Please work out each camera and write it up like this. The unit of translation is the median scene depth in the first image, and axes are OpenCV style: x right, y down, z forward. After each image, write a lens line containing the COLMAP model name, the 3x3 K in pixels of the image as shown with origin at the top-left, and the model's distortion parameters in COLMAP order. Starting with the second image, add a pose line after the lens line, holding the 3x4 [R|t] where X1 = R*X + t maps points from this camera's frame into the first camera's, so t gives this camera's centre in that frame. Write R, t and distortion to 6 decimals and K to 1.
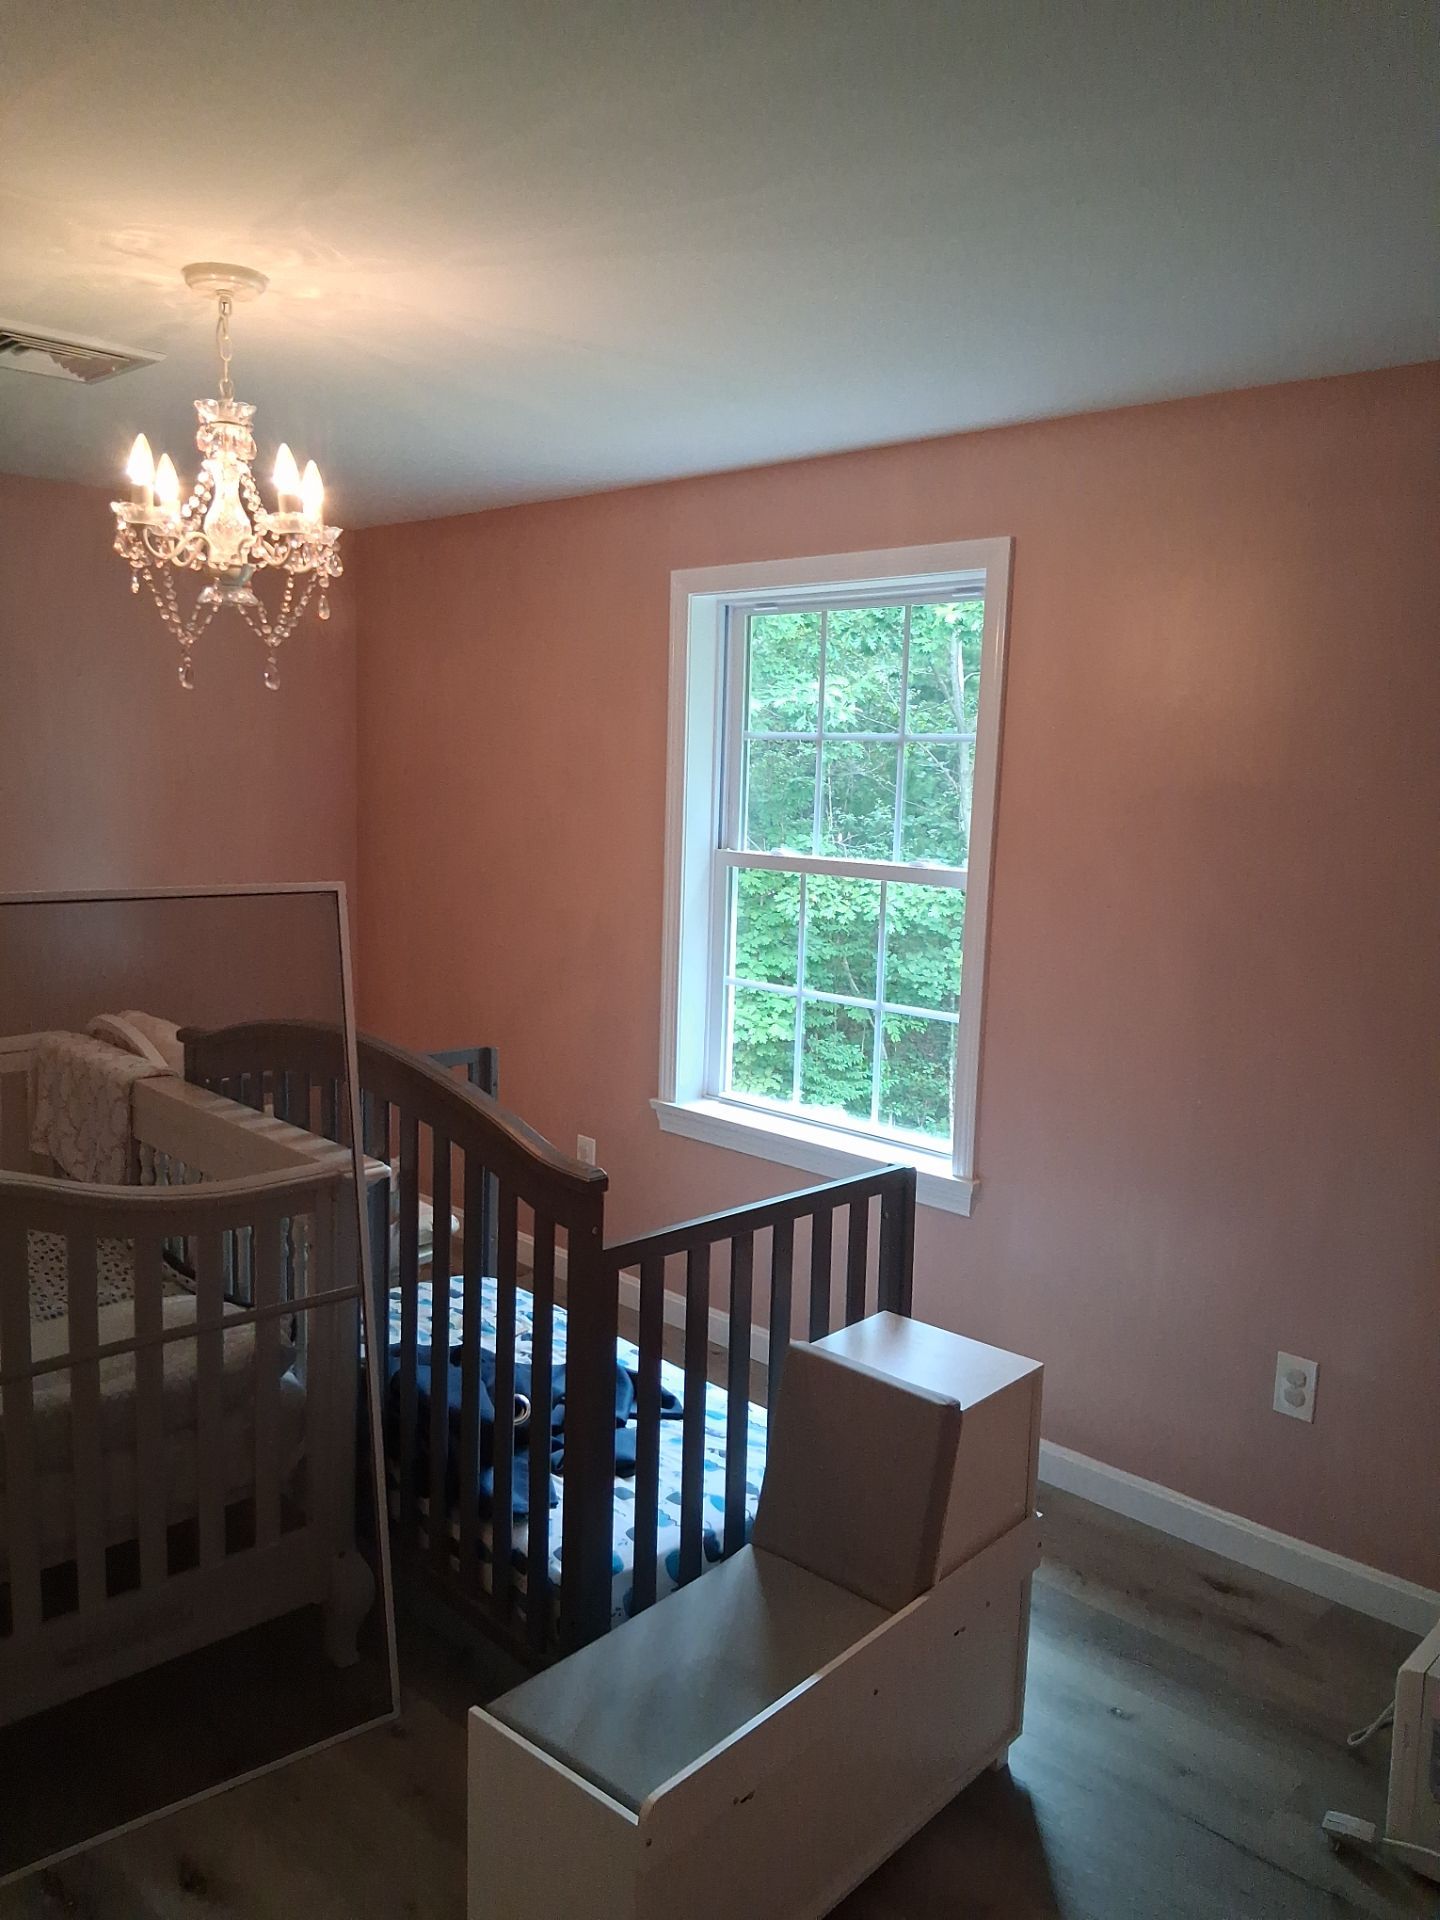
lens RADIAL K [[1493.3, 0, 729.3], [0, 1493.3, 959.5], [0, 0, 1]] dist [0.132366, -0.199943]
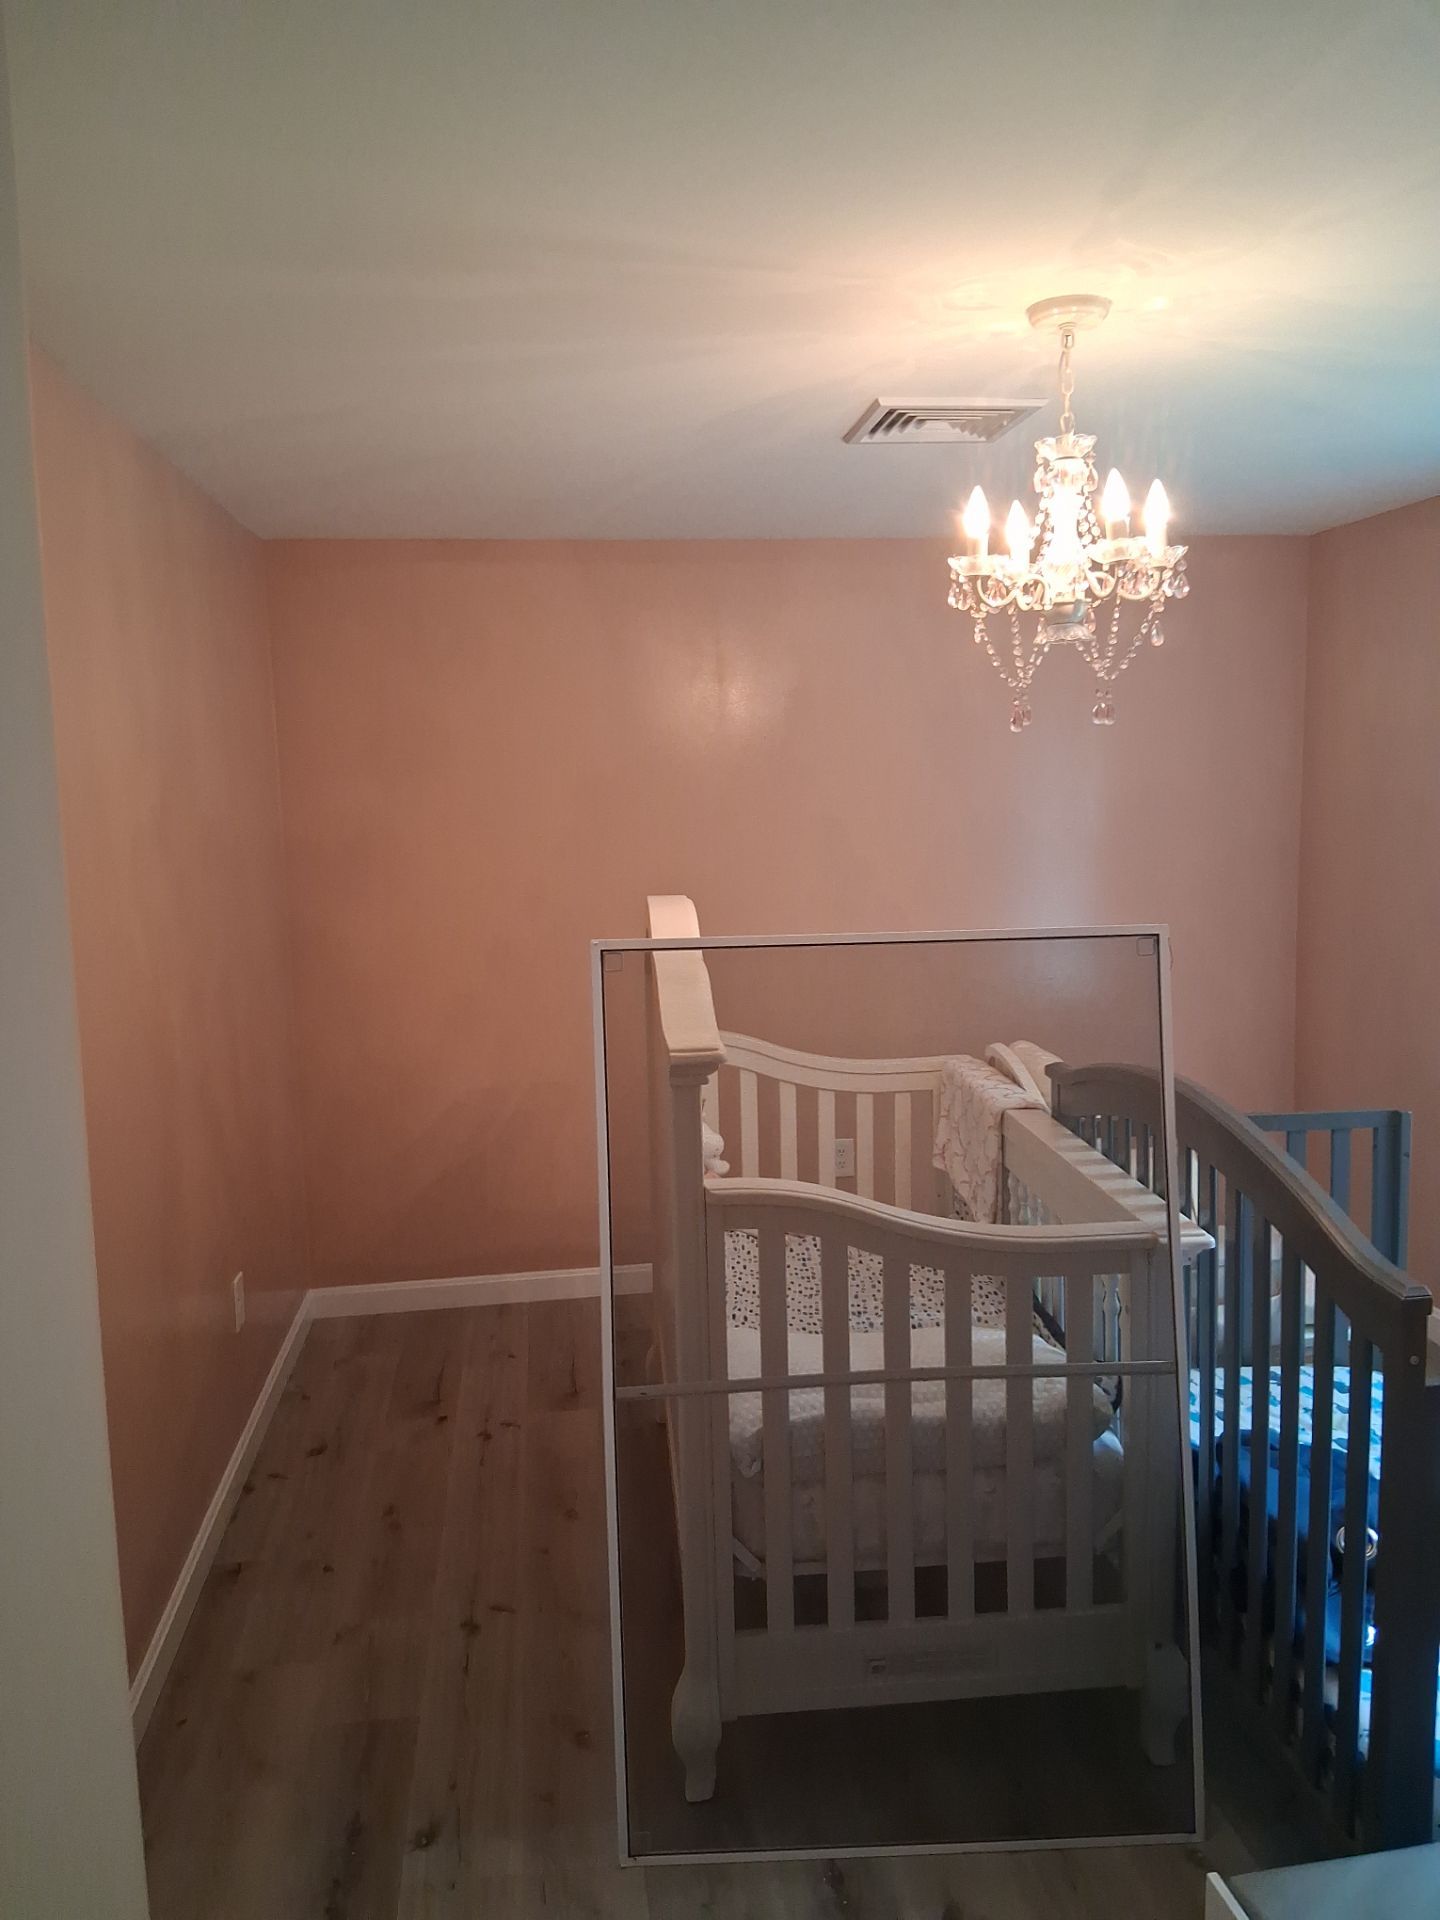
lens RADIAL K [[1493.3, 0, 729.3], [0, 1493.3, 959.5], [0, 0, 1]] dist [0.132366, -0.199943]
pose [[0.781213, 0.031246, -0.623482, 0.116466], [-0.038572, 0.999254, 0.001748, -0.021591], [0.623072, 0.022683, 0.781835, 0.102311]]
